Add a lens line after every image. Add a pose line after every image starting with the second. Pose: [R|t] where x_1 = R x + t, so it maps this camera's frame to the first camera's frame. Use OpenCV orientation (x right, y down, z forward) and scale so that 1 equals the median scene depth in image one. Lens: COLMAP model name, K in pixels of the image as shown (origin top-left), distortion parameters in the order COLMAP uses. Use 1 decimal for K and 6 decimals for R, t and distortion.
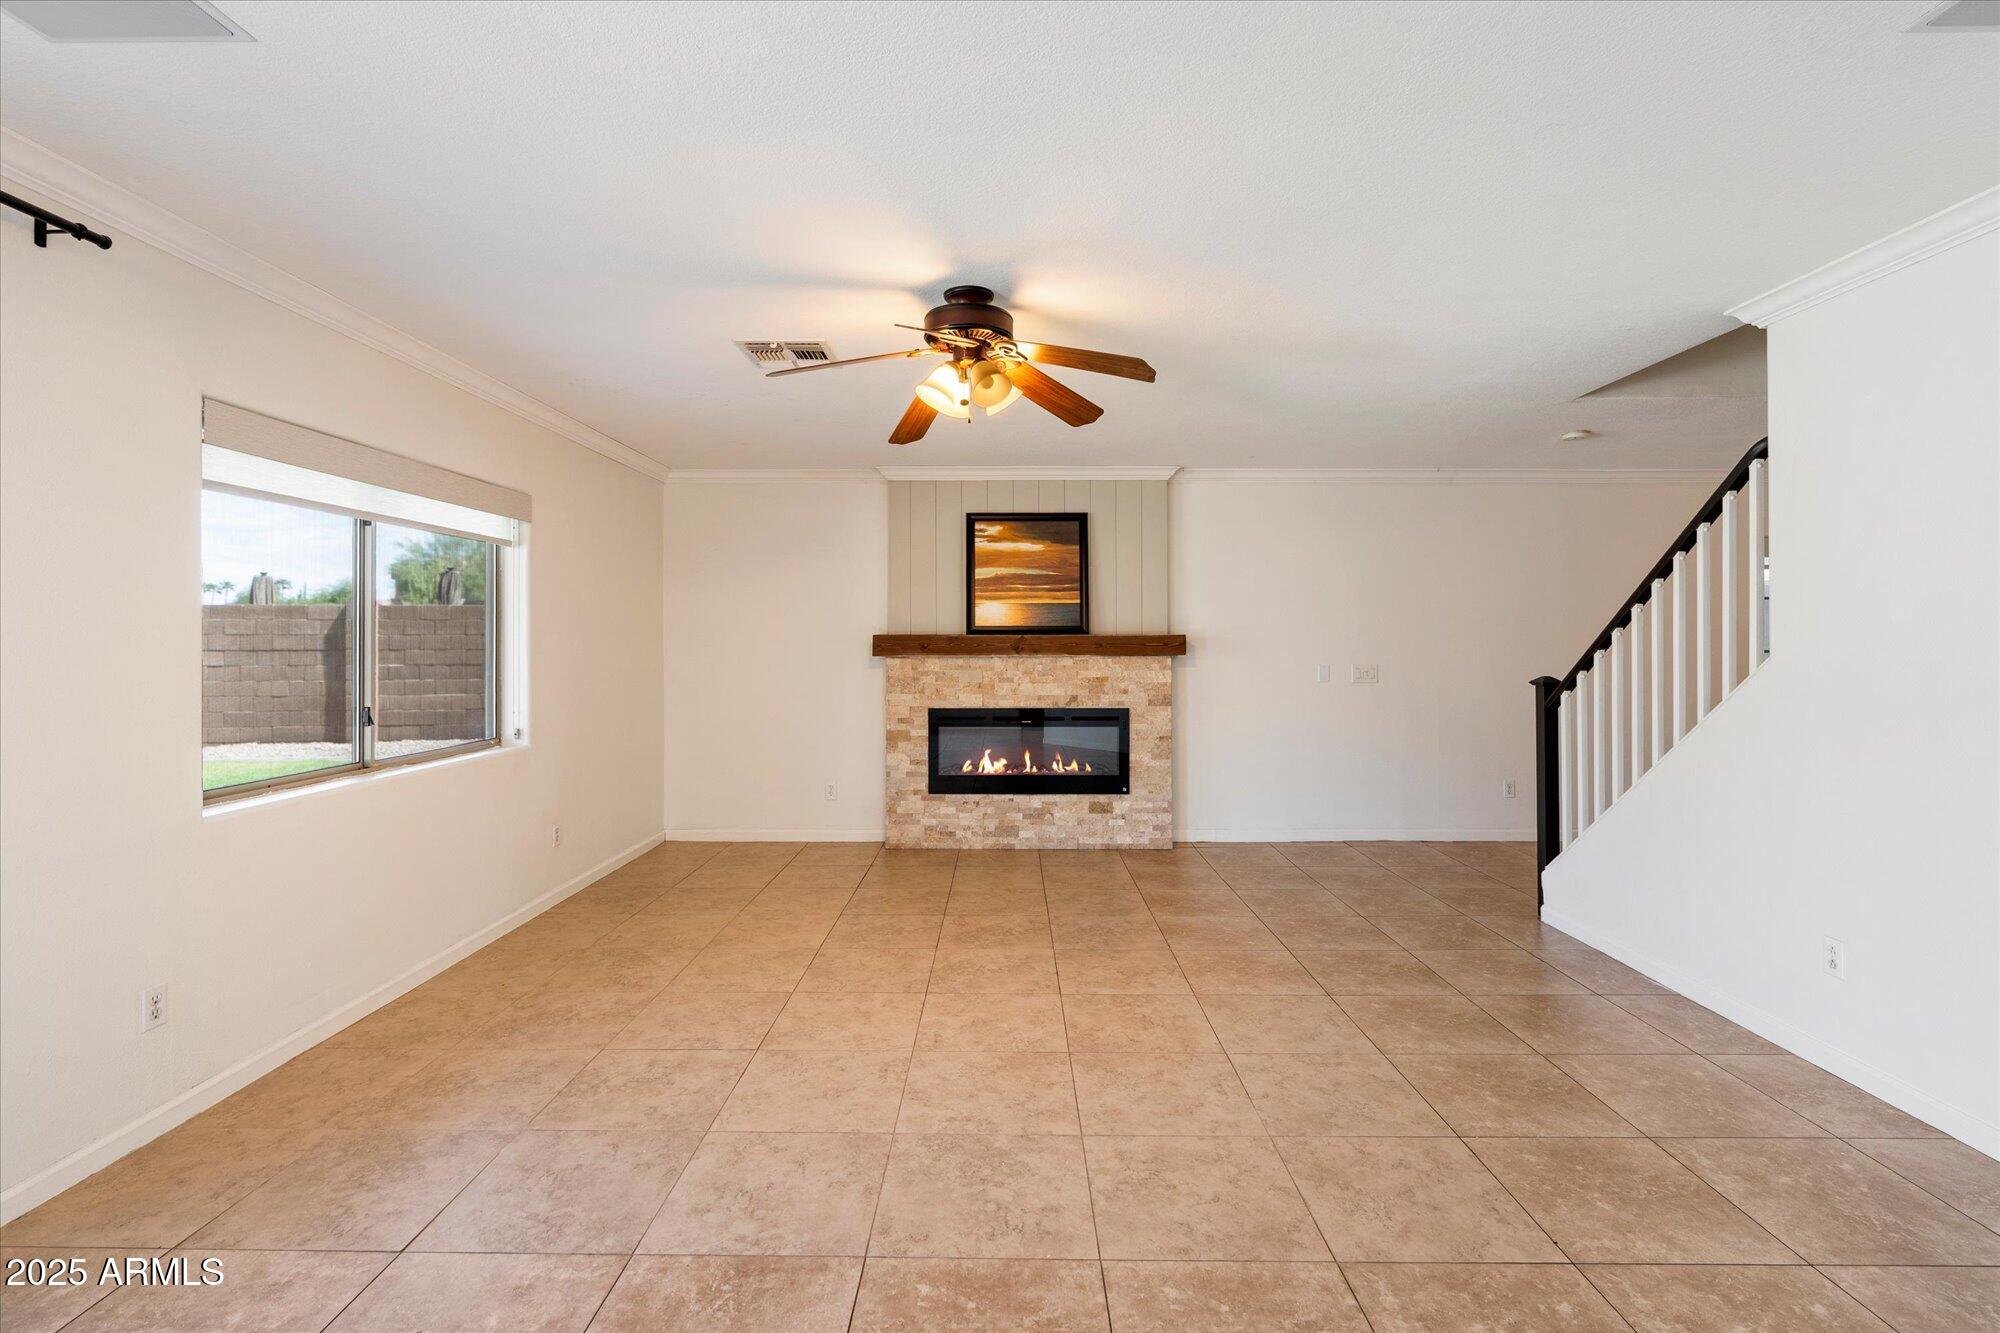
lens RADIAL K [[915.2, 0, 996.8], [0, 915.2, 648.8], [0, 0, 1]] dist [-0.010974, 0.003321]
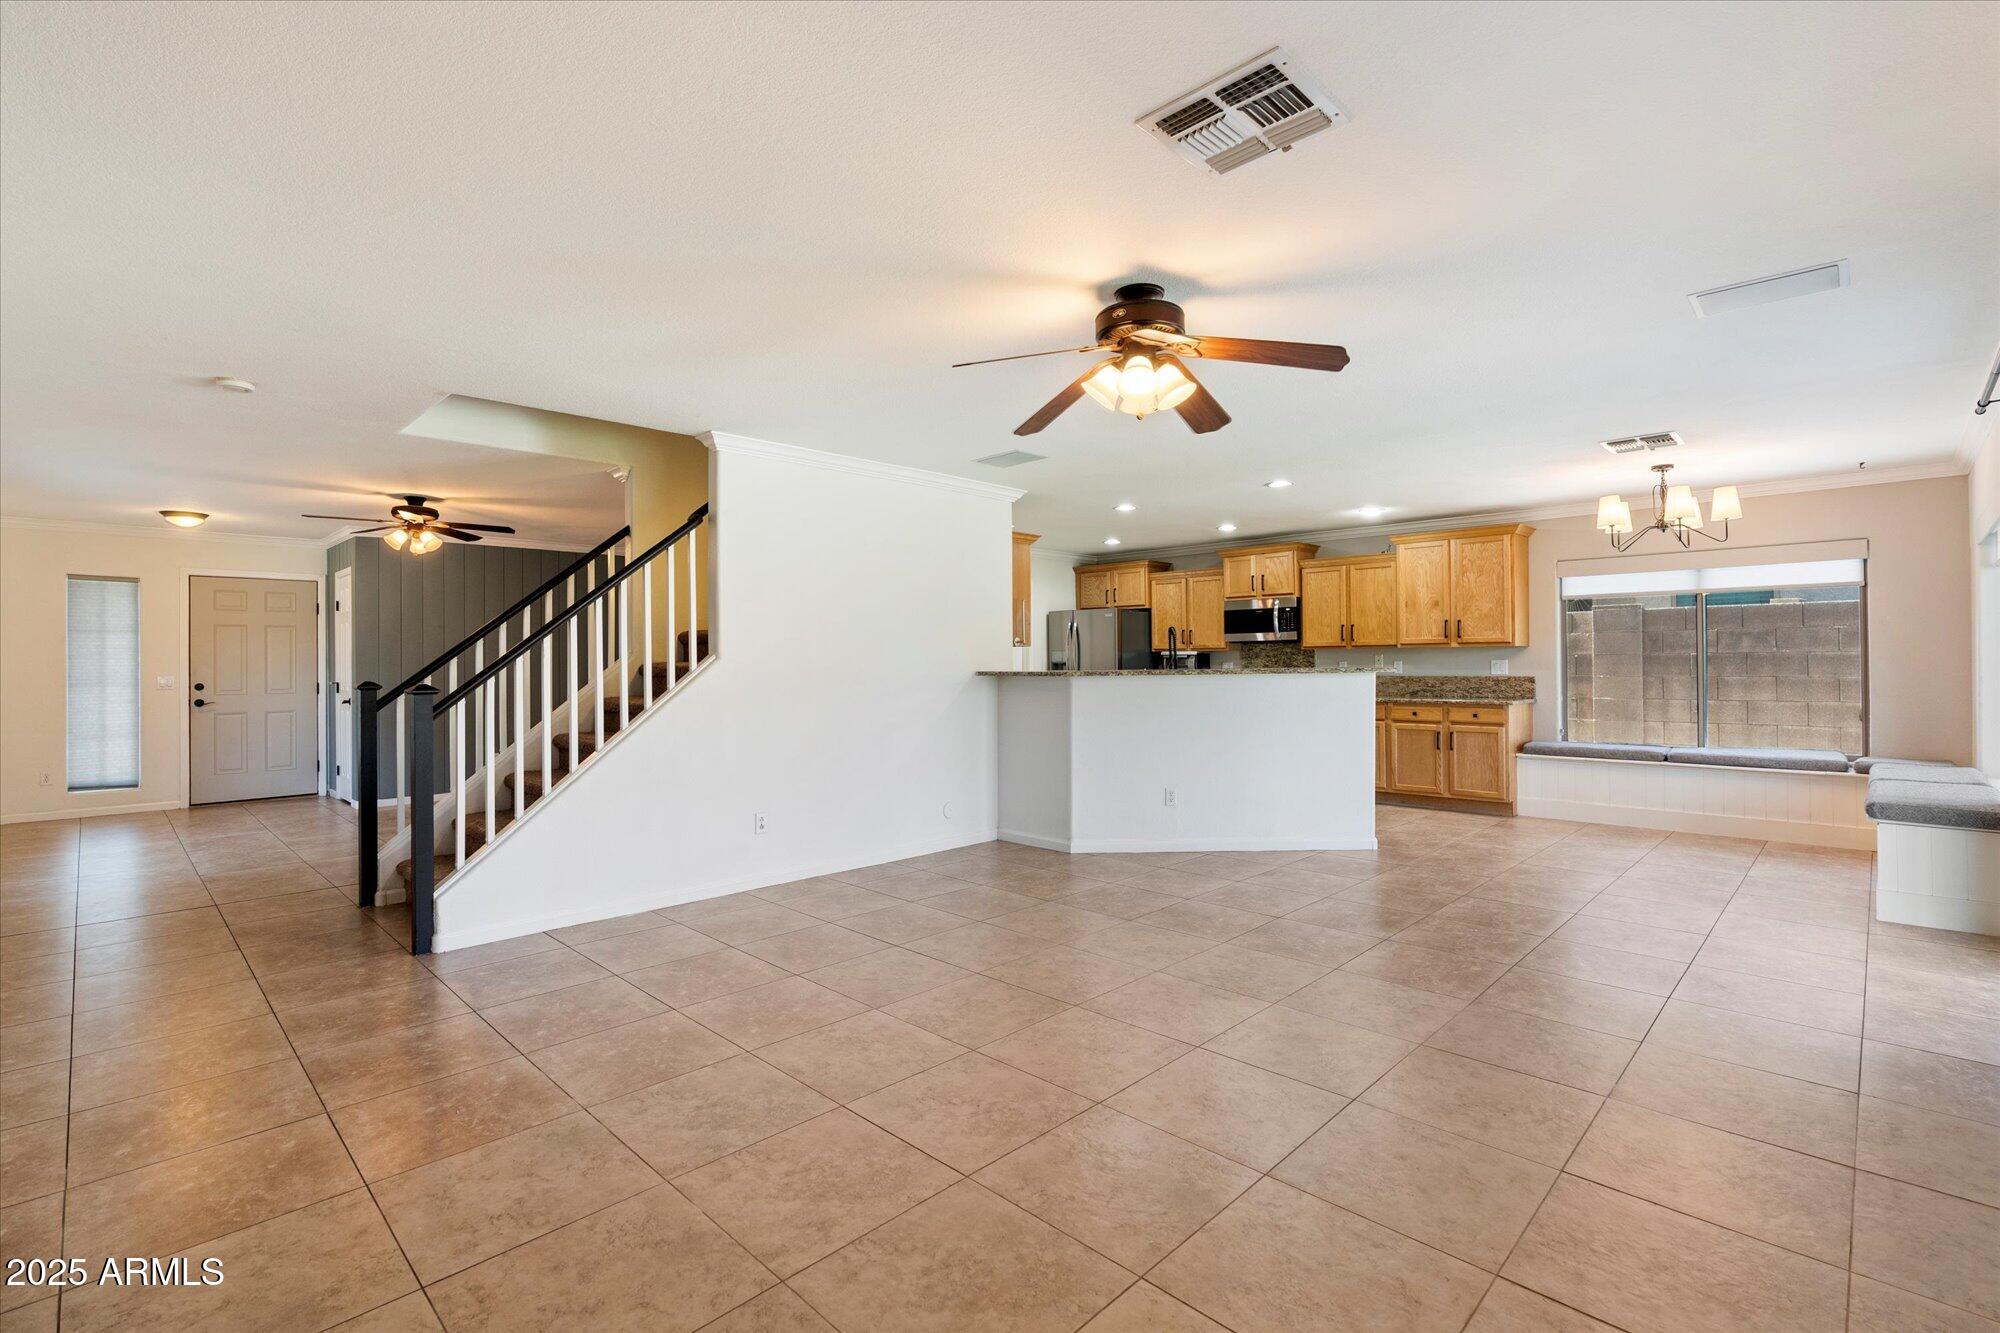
lens RADIAL K [[915.2, 0, 991.6], [0, 915.2, 658.7], [0, 0, 1]] dist [-0.010974, 0.003321]
pose [[-0.716145, 0.007550, 0.697910, -0.590009], [0.009355, 0.999955, -0.001217, 0.020587], [-0.697888, 0.005657, -0.716184, 1.761234]]
